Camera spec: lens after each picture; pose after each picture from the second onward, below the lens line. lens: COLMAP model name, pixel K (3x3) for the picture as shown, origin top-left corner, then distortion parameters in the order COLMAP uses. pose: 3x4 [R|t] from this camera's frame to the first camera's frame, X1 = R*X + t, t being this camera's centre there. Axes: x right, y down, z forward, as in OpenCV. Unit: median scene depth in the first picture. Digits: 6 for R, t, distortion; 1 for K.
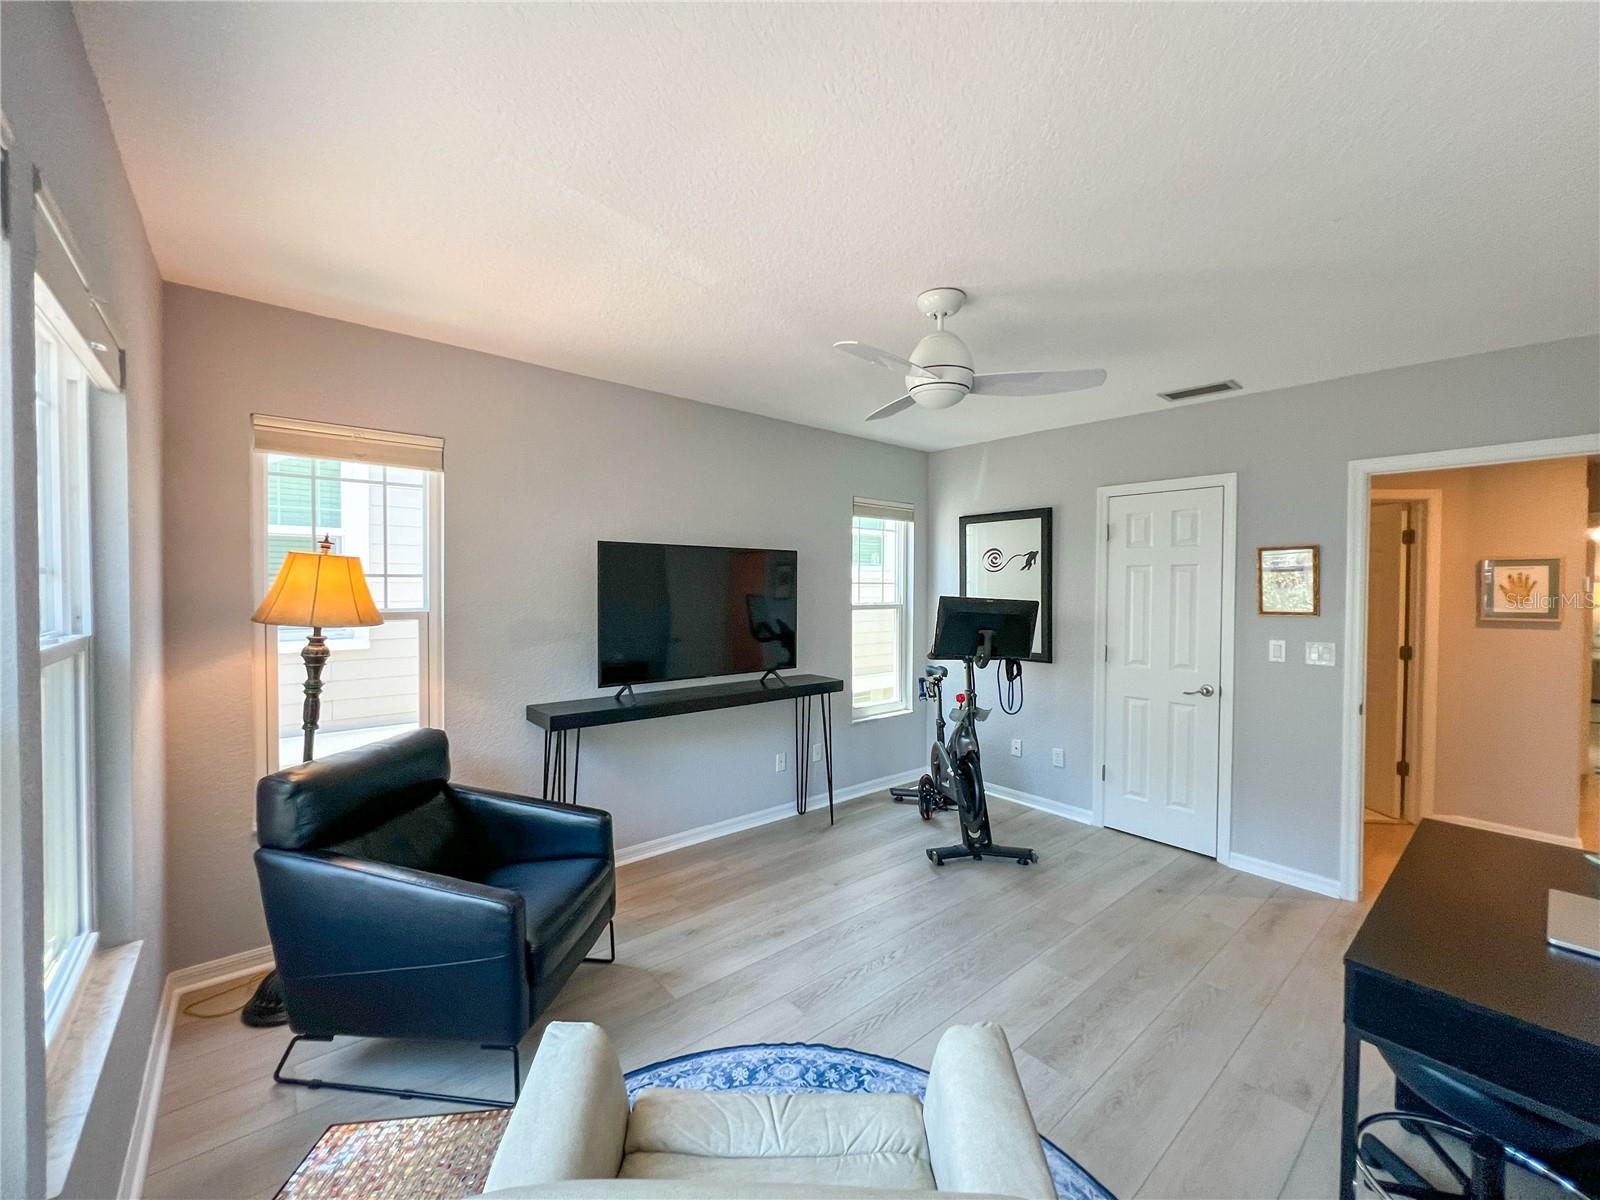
lens RADIAL K [[644.9, 0, 801.5], [0, 644.9, 593.9], [0, 0, 1]] dist [-0.003501, 0.000246]
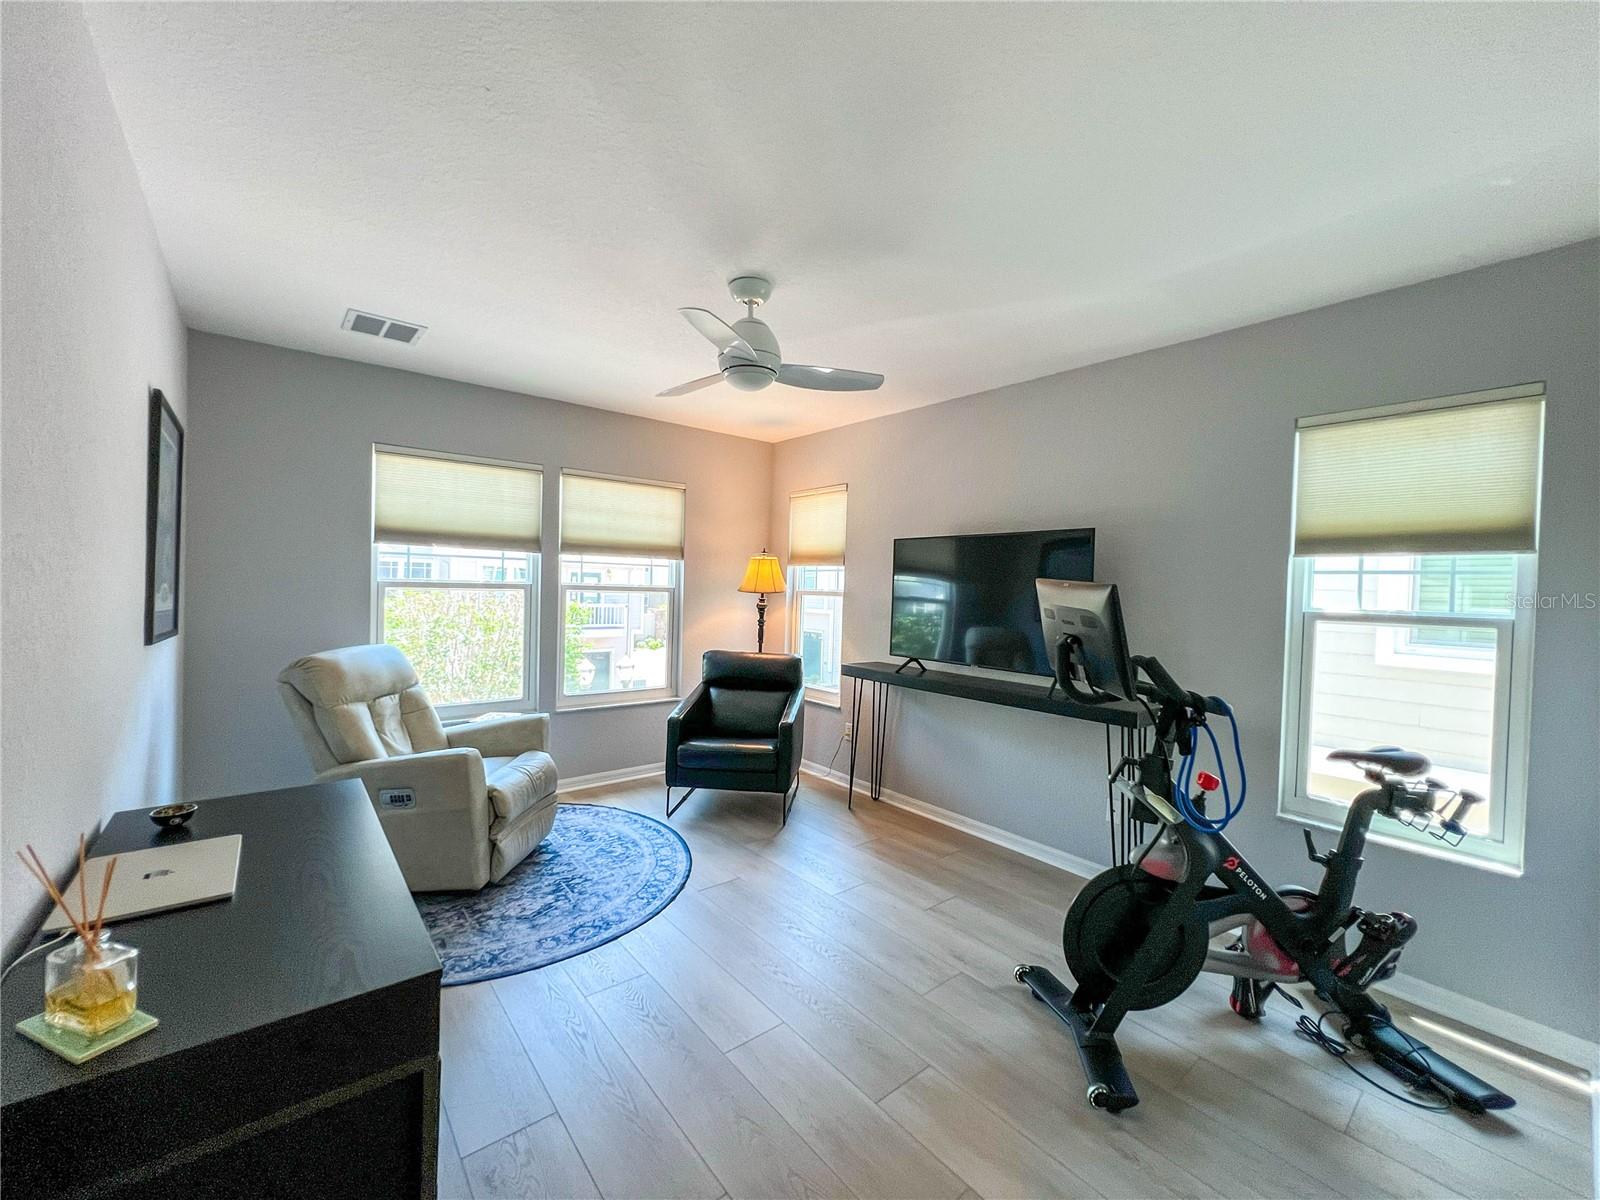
lens RADIAL K [[644.9, 0, 801.5], [0, 644.9, 593.9], [0, 0, 1]] dist [-0.003501, 0.000246]
pose [[-0.008897, 0.013388, -0.999871, 1.017691], [-0.046289, 0.998833, 0.013786, 0.012659], [0.998888, 0.046406, -0.008267, 0.875440]]
